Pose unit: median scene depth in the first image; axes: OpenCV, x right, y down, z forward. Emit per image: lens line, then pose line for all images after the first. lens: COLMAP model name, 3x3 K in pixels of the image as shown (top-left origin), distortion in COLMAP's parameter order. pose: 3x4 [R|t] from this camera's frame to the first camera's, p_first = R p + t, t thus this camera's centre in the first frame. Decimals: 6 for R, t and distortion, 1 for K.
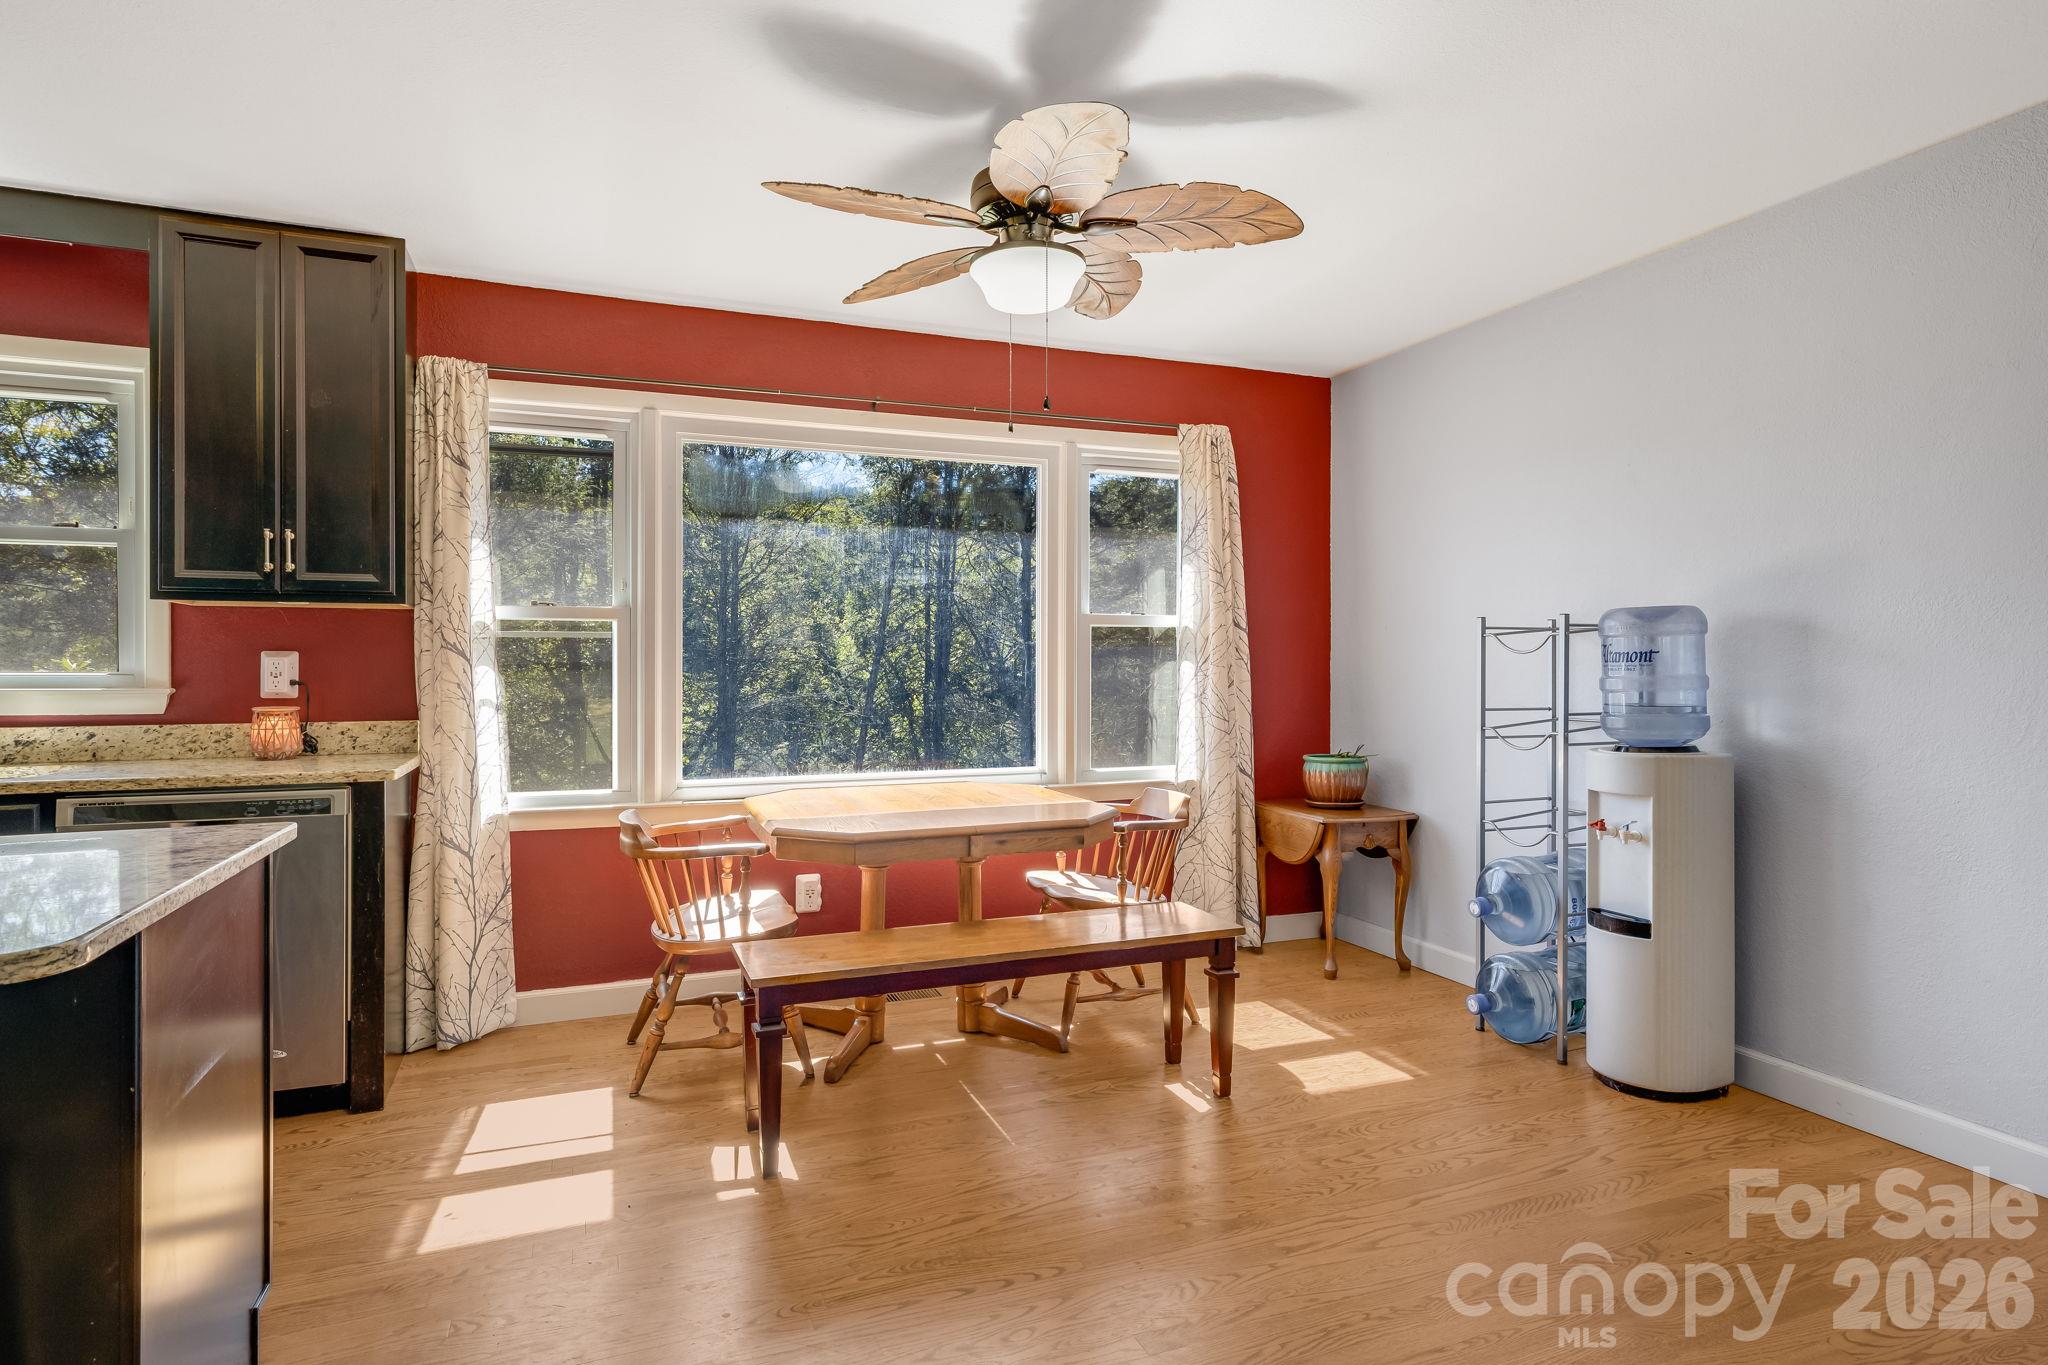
lens RADIAL K [[1090.6, 0, 1019.3], [0, 1090.6, 667.2], [0, 0, 1]] dist [-0.000146, 0.002186]
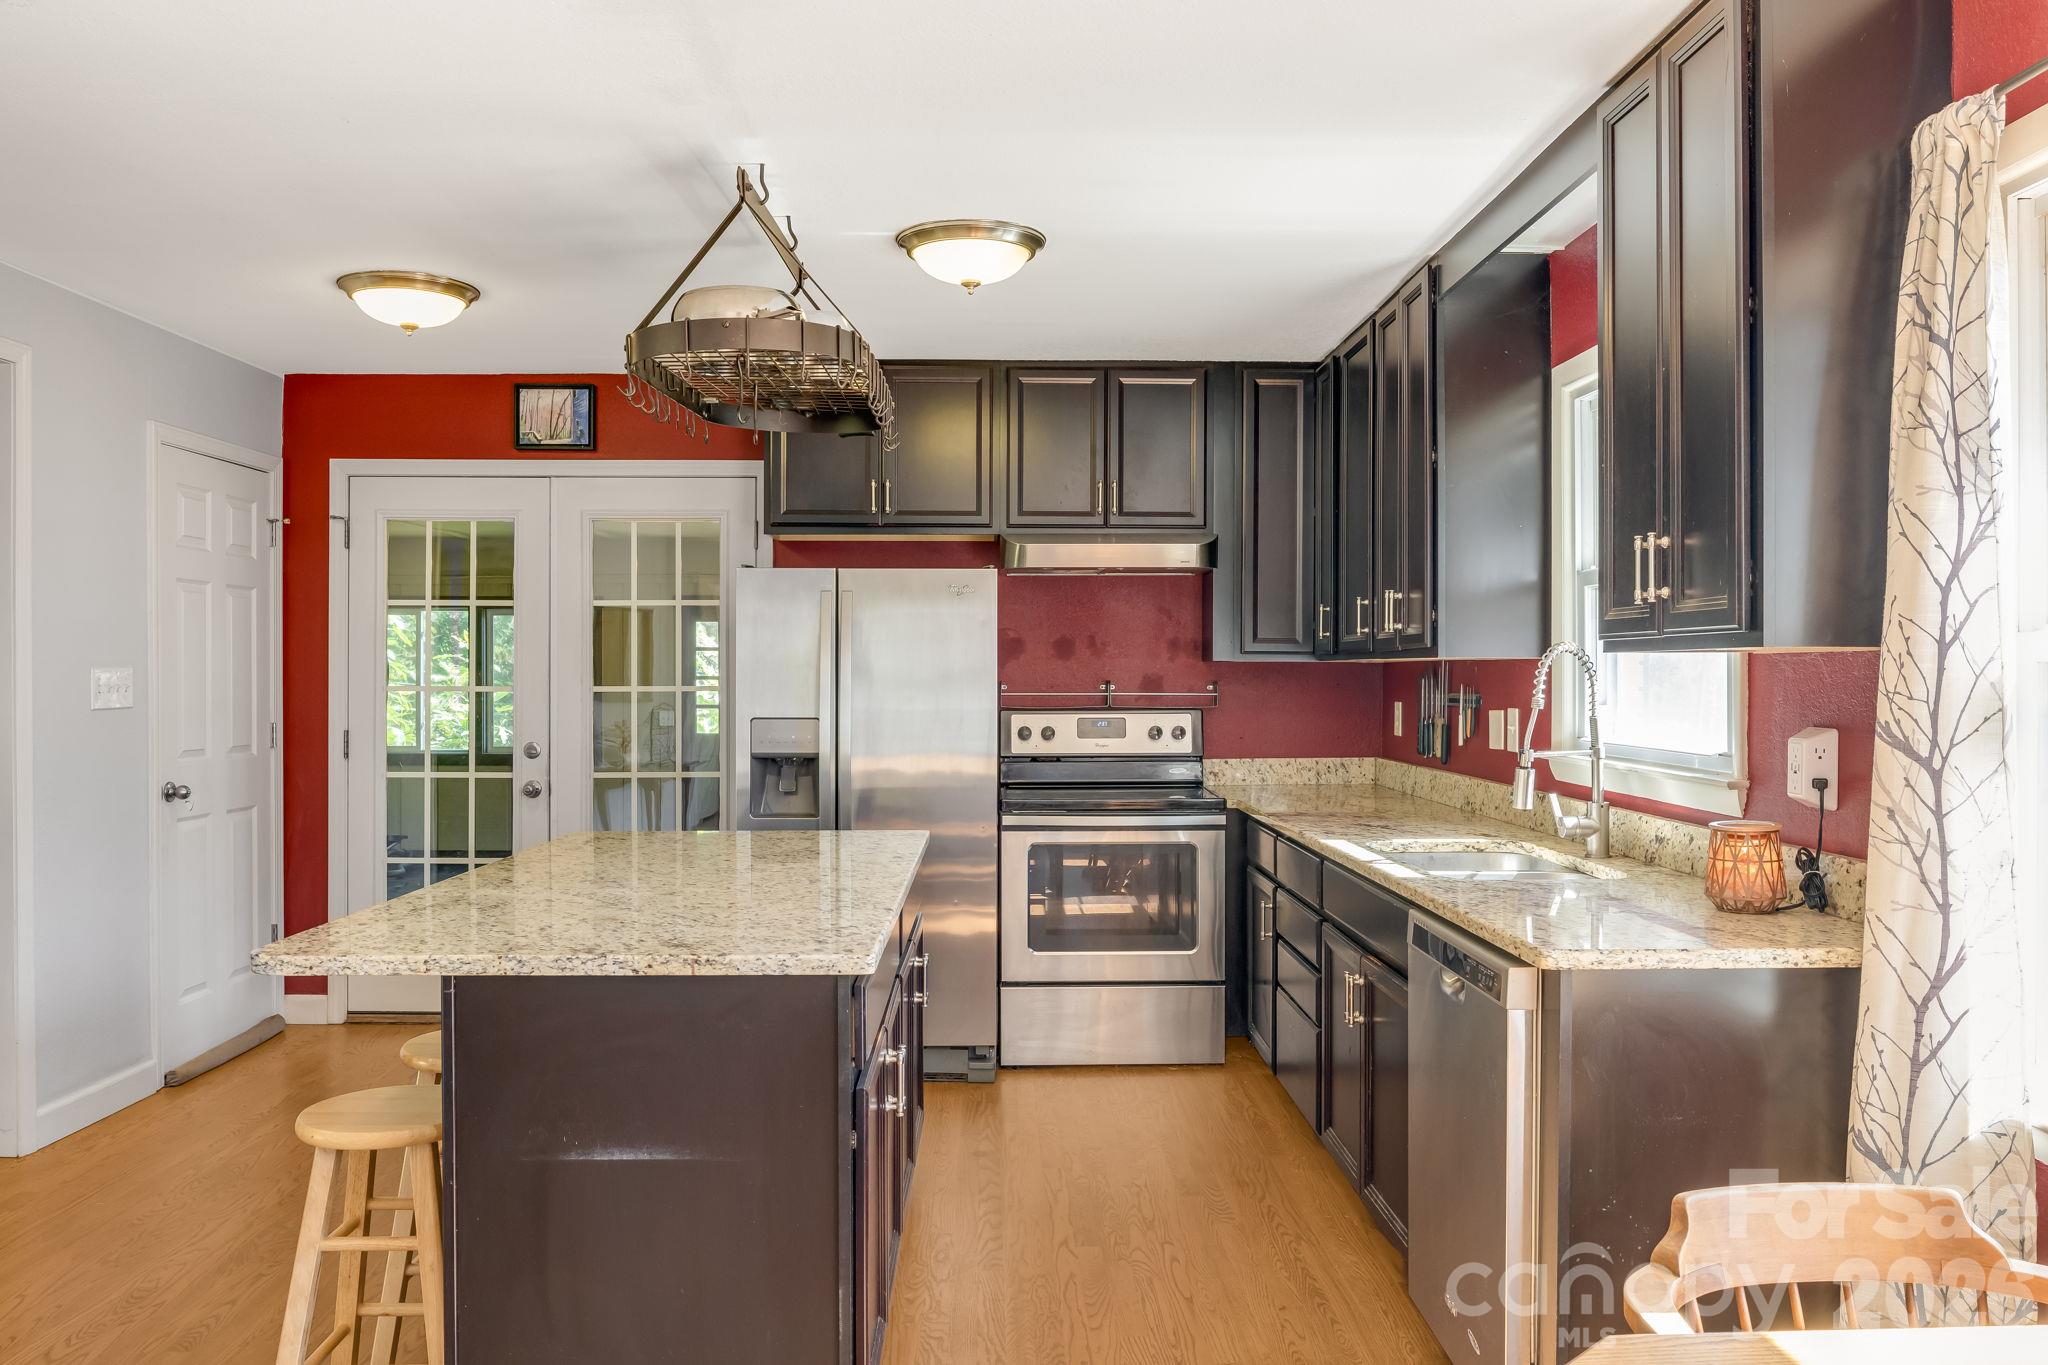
lens RADIAL K [[1532.2, 0, 1017.5], [0, 1532.2, 680.4], [0, 0, 1]] dist [-0.019317, -0.000305]
pose [[-0.358619, 0.003078, -0.933479, 0.228896], [-0.000128, 0.999994, 0.003346, -0.042134], [0.933484, 0.001319, -0.358616, 0.878608]]
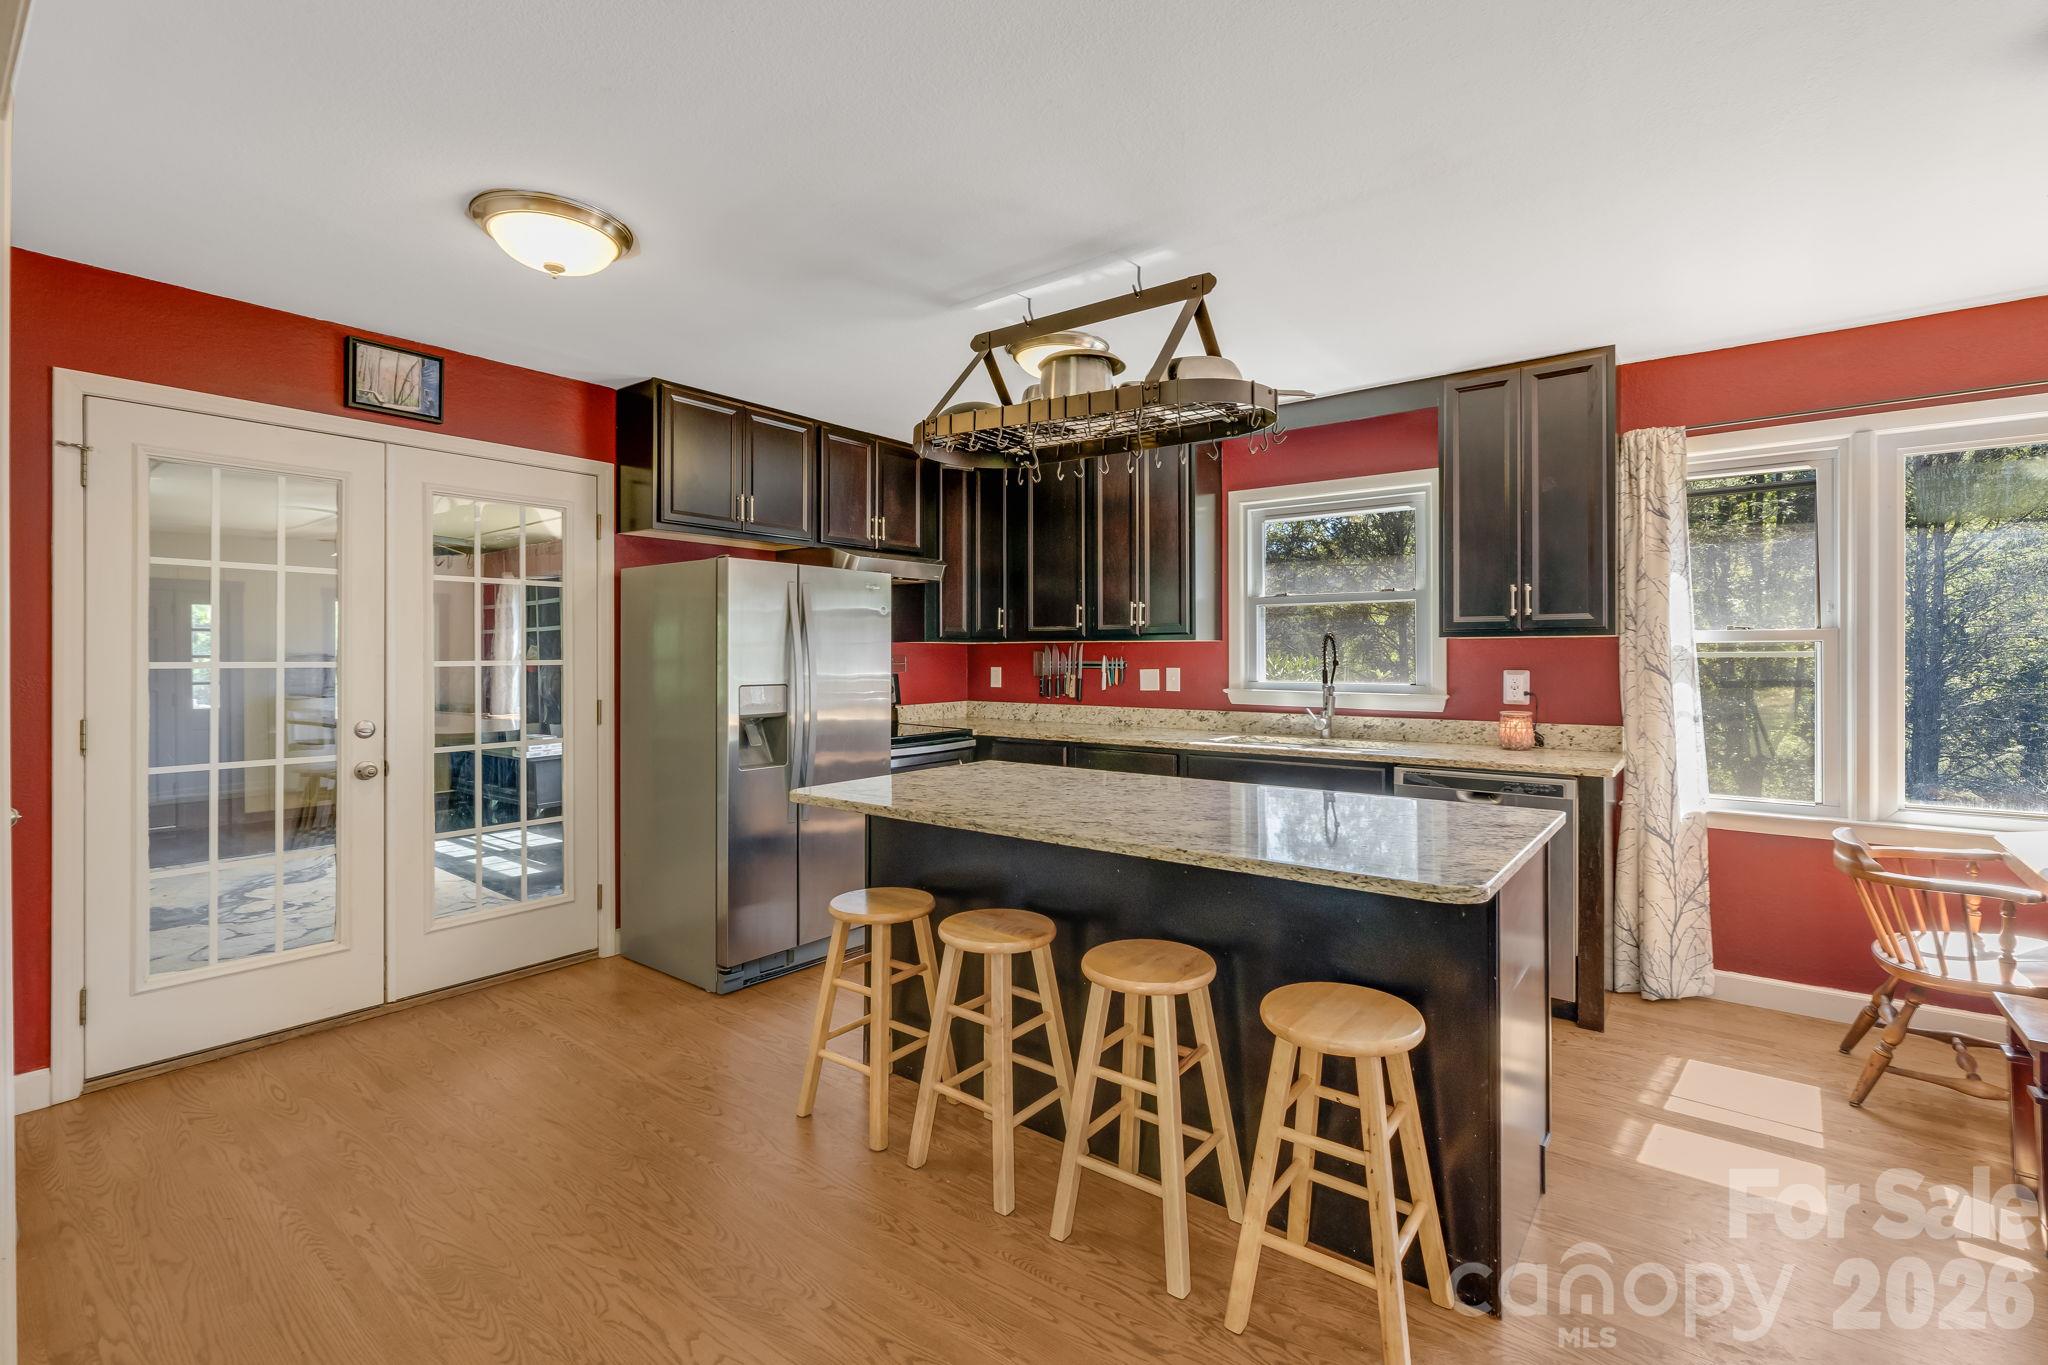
lens RADIAL K [[897.4, 0, 1024.0], [0, 897.4, 657.3], [0, 0, 1]] dist [-0.005834, 0.000020]
pose [[0.497611, 0.000457, -0.867400, -0.008185], [0.002648, 0.999994, 0.002046, -0.034395], [0.867396, -0.003315, 0.497607, -0.097595]]
